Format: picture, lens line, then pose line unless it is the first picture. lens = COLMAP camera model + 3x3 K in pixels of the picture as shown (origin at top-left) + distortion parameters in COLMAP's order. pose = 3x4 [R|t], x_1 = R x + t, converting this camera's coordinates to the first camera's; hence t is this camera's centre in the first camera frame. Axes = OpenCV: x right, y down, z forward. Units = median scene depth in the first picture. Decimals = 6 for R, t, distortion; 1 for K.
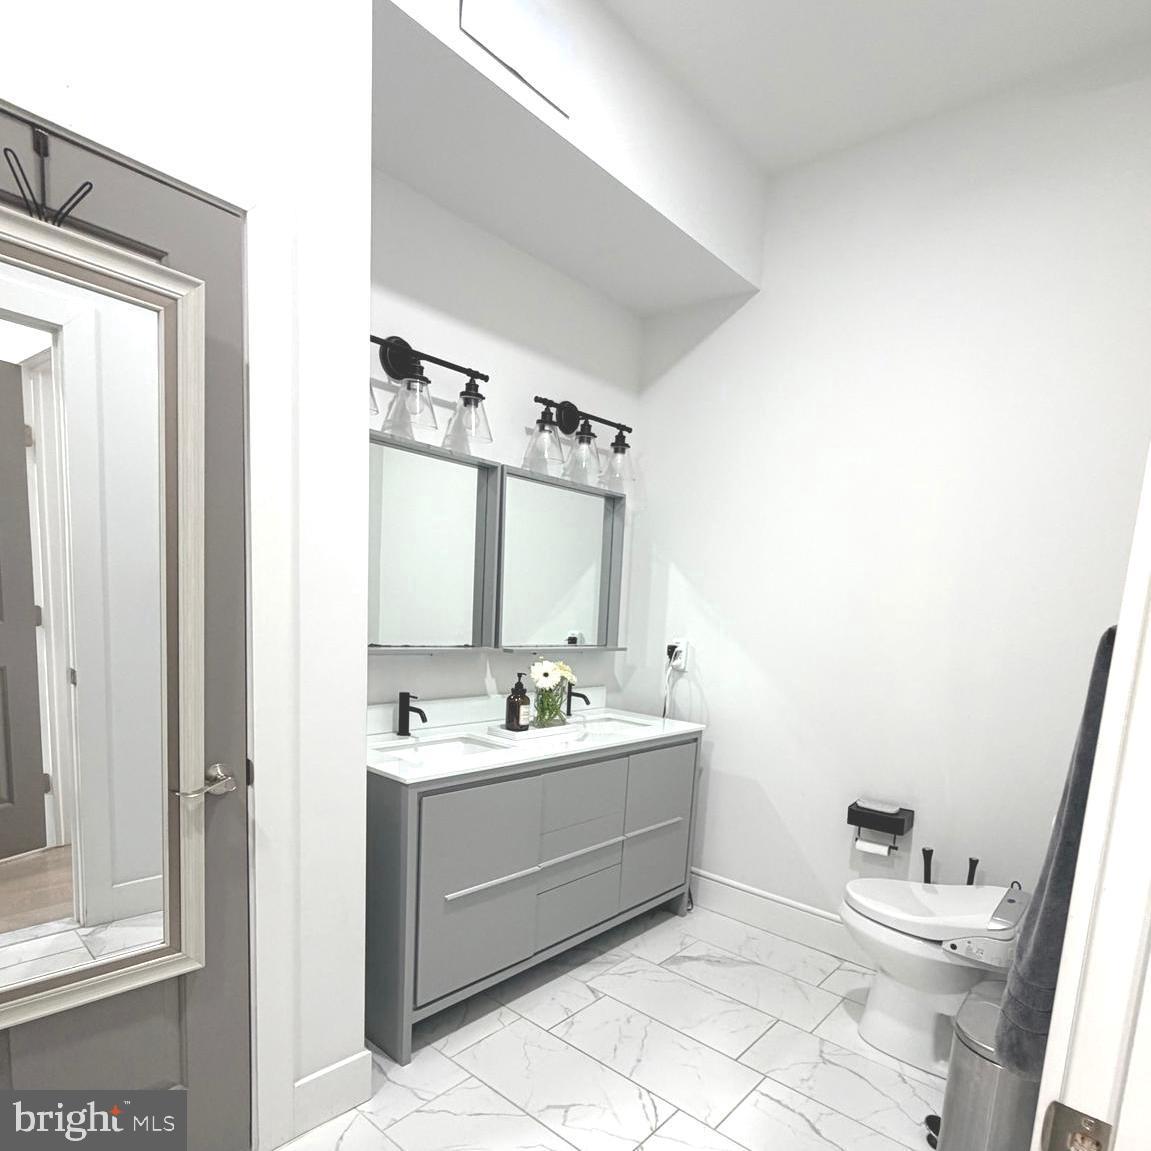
lens RADIAL K [[726.0, 0, 571.0], [0, 726.0, 700.3], [0, 0, 1]] dist [-0.002188, -0.004028]
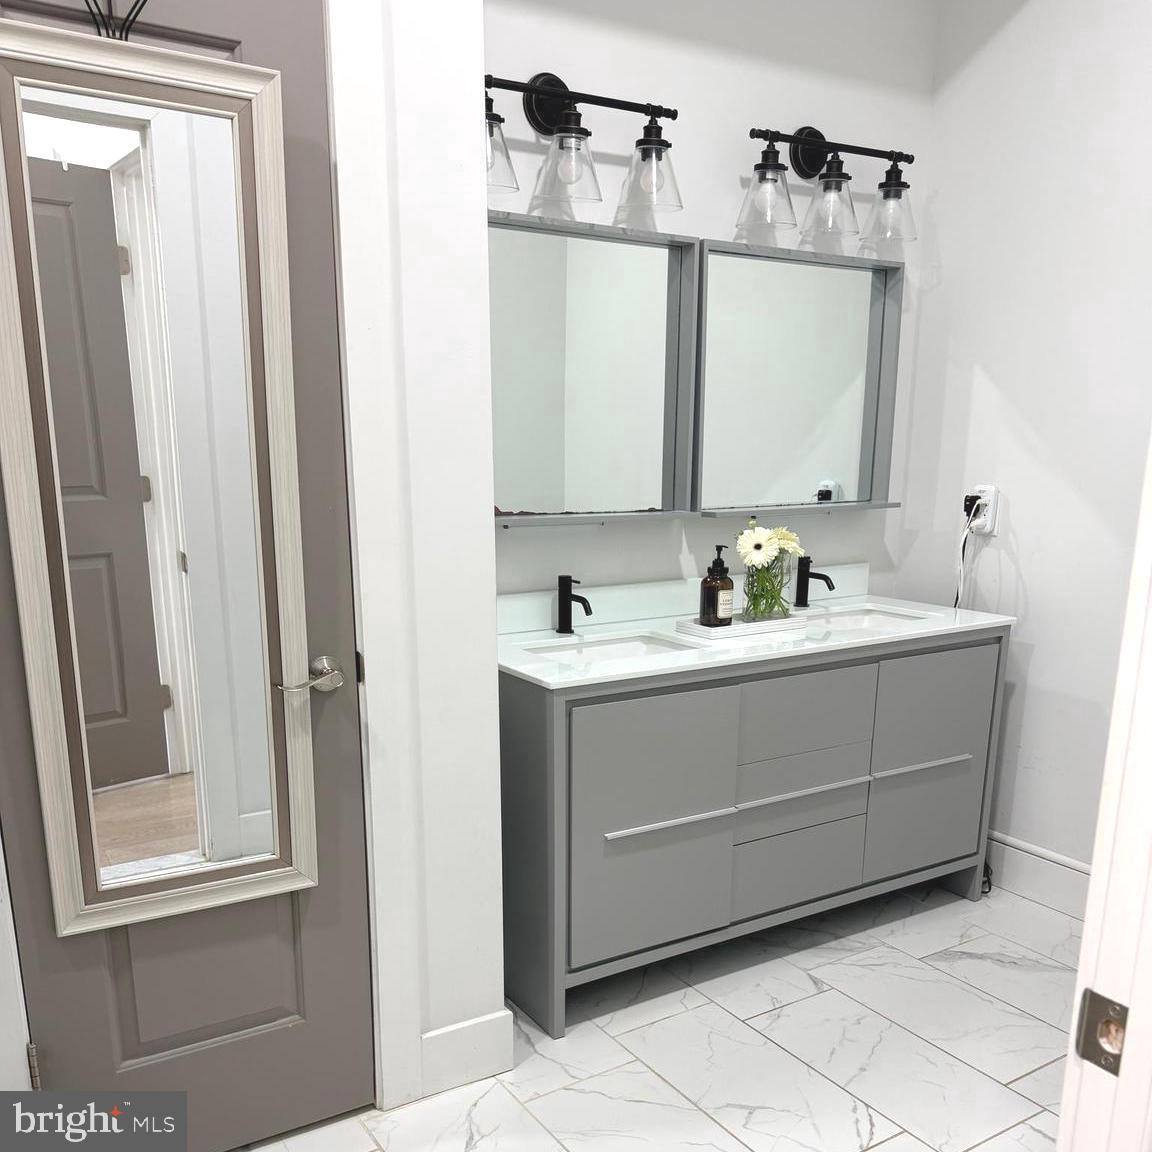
lens RADIAL K [[1091.4, 0, 550.9], [0, 1091.4, 717.0], [0, 0, 1]] dist [0.134890, -0.236970]
pose [[0.954899, 0.019490, -0.296290, 0.092871], [0.012388, 0.994360, 0.105333, 0.014484], [0.296672, -0.104253, 0.949272, -0.098356]]
